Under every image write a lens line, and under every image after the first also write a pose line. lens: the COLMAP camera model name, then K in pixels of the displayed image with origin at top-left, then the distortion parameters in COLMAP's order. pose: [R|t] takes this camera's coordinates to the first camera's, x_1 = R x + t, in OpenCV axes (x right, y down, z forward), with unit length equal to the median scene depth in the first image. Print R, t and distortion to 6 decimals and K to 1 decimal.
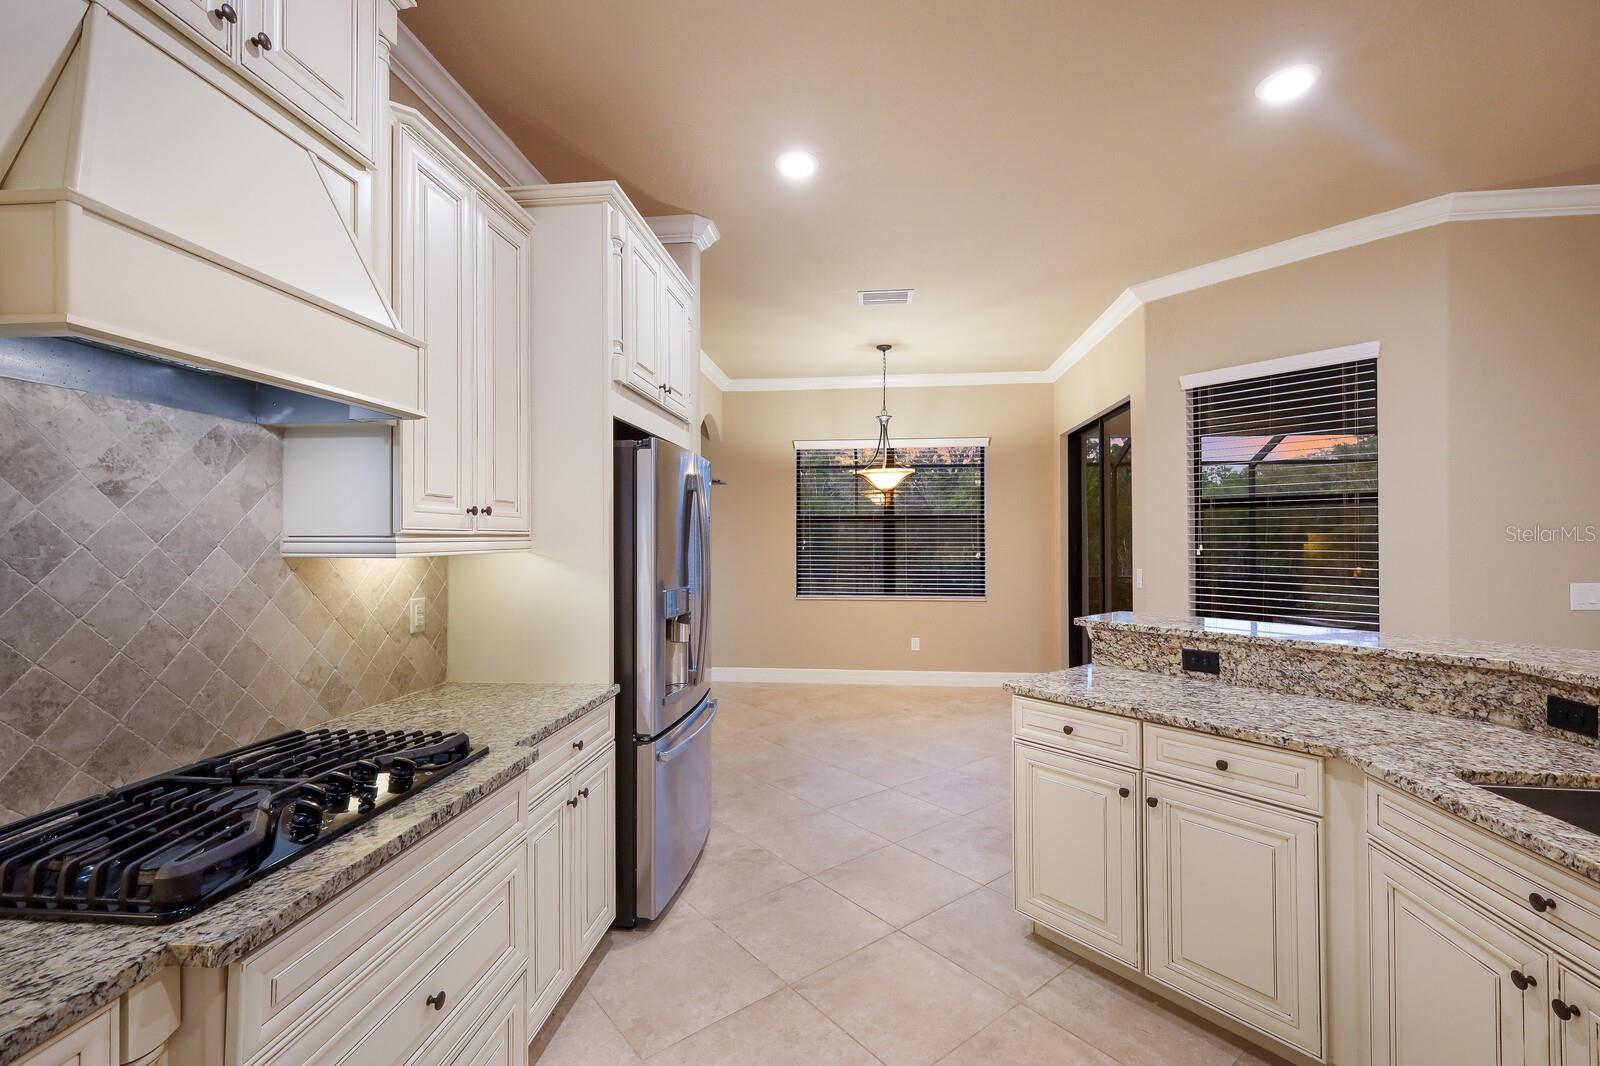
lens RADIAL K [[701.1, 0, 794.2], [0, 701.1, 527.3], [0, 0, 1]] dist [0.002417, -0.000087]
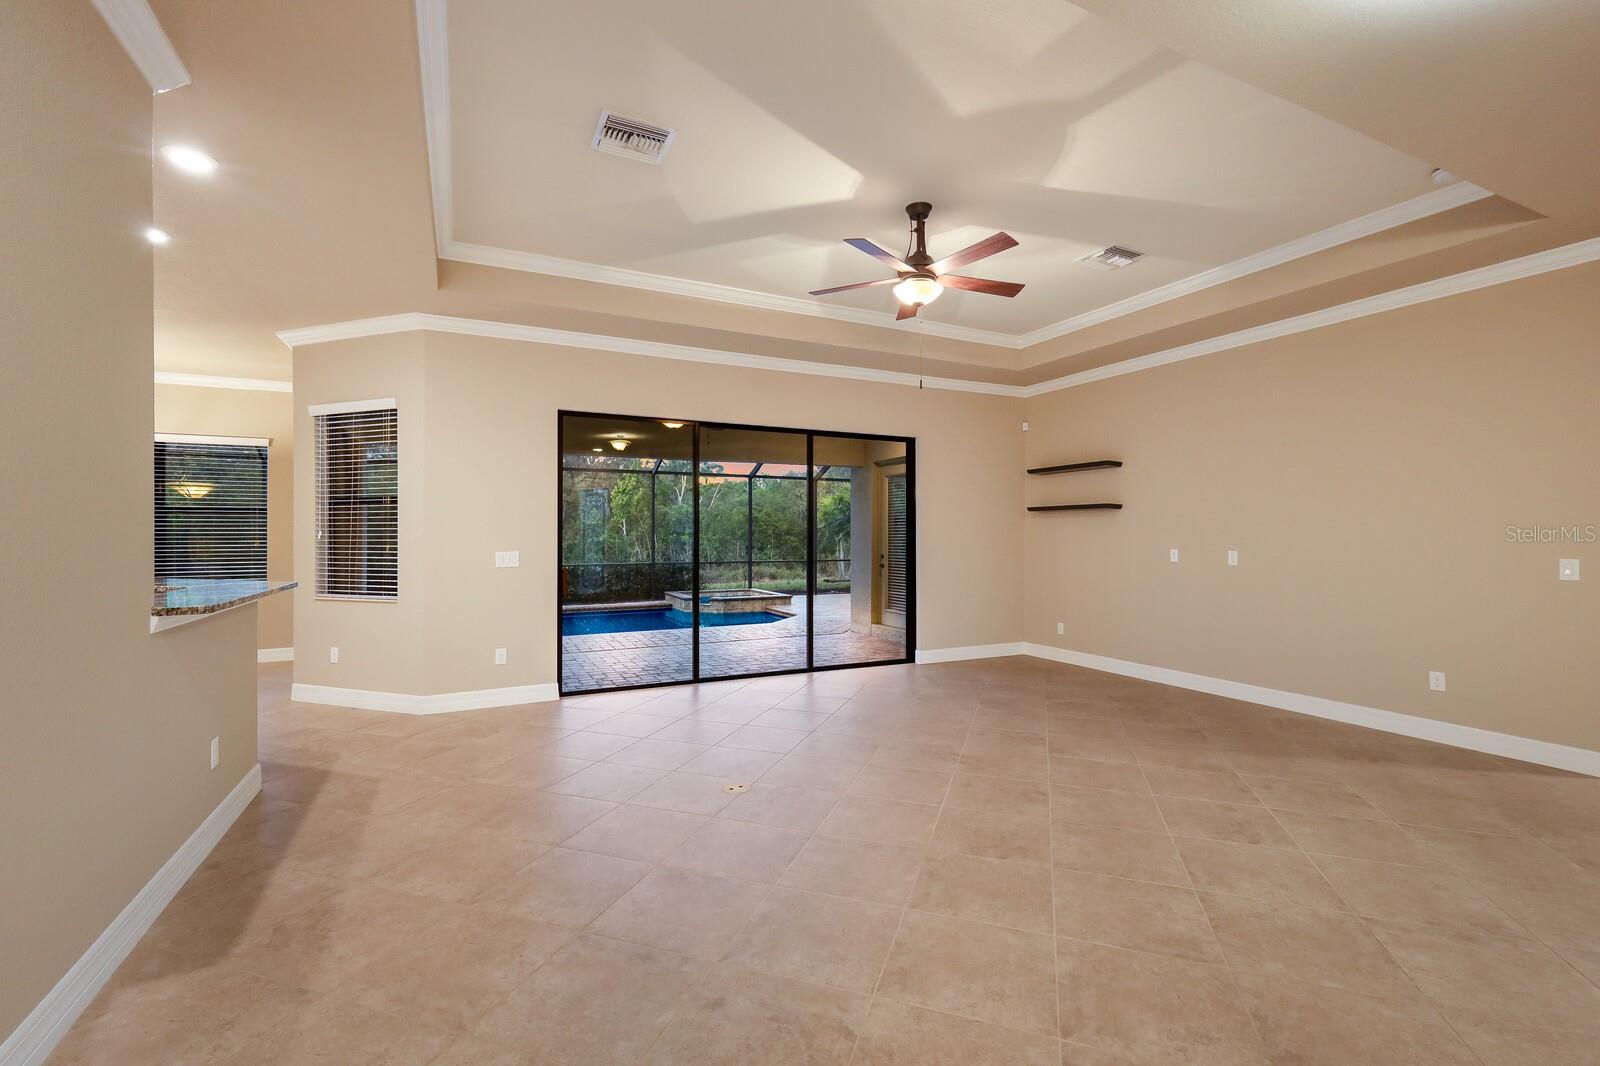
lens RADIAL K [[683.8, 0, 800.0], [0, 683.8, 533.0], [0, 0, 1]] dist [0.015495, -0.000133]
pose [[0.849490, -0.000926, 0.527604, 1.077249], [-0.006876, 0.999894, 0.012825, 0.009422], [-0.527560, -0.014523, 0.849393, -1.031565]]
